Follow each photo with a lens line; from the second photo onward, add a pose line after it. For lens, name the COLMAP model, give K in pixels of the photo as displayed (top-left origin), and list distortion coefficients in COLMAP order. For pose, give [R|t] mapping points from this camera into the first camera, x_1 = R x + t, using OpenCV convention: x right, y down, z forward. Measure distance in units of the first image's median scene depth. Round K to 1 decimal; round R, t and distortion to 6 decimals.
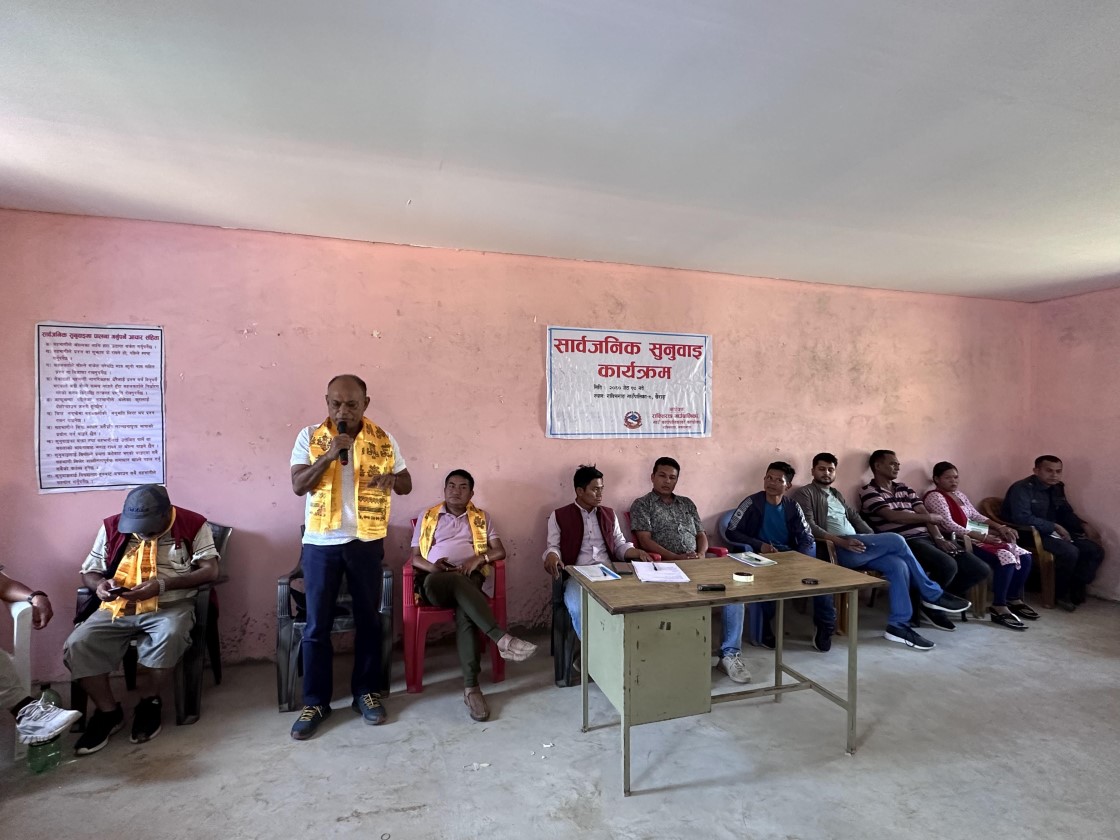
lens RADIAL K [[565.1, 0, 557.6], [0, 565.1, 423.5], [0, 0, 1]] dist [-0.002464, 0.000072]
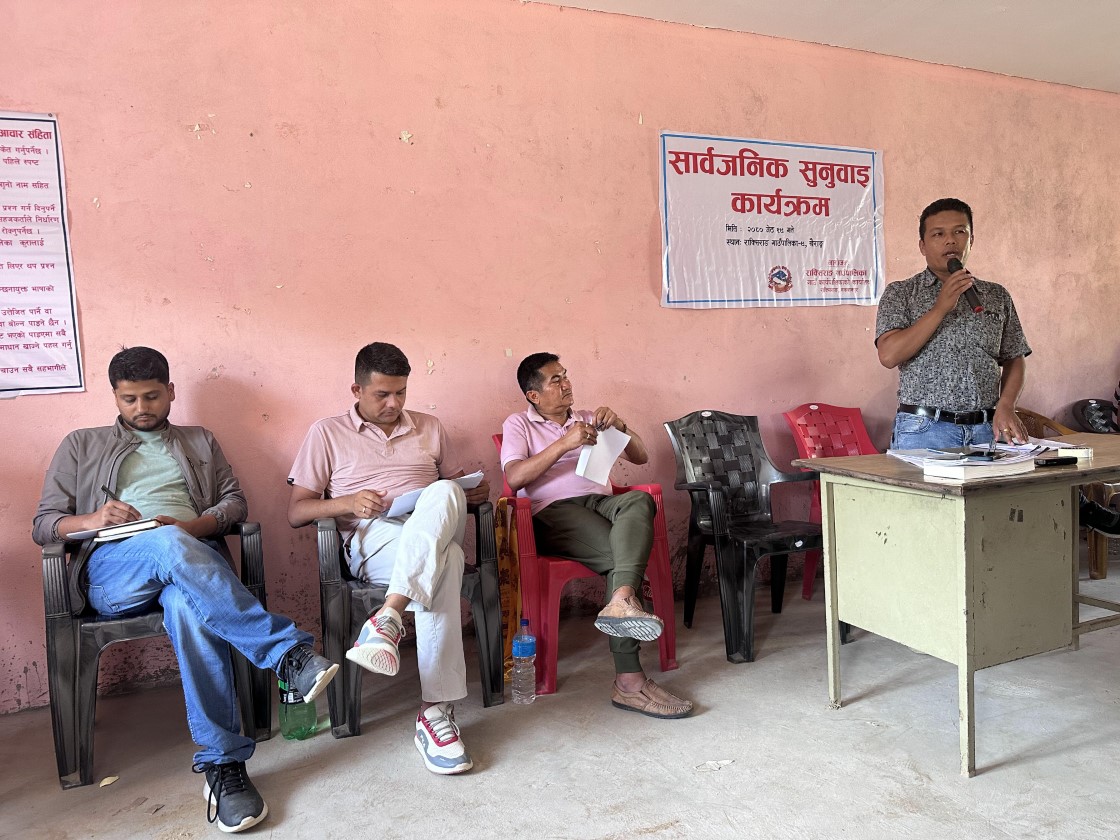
lens RADIAL K [[784.8, 0, 565.2], [0, 784.8, 433.3], [0, 0, 1]] dist [0.051013, -0.066706]
pose [[0.993444, -0.055611, 0.099881, -0.217085], [0.048876, 0.996442, 0.068664, 0.096726], [-0.103344, -0.063332, 0.992627, 0.090593]]
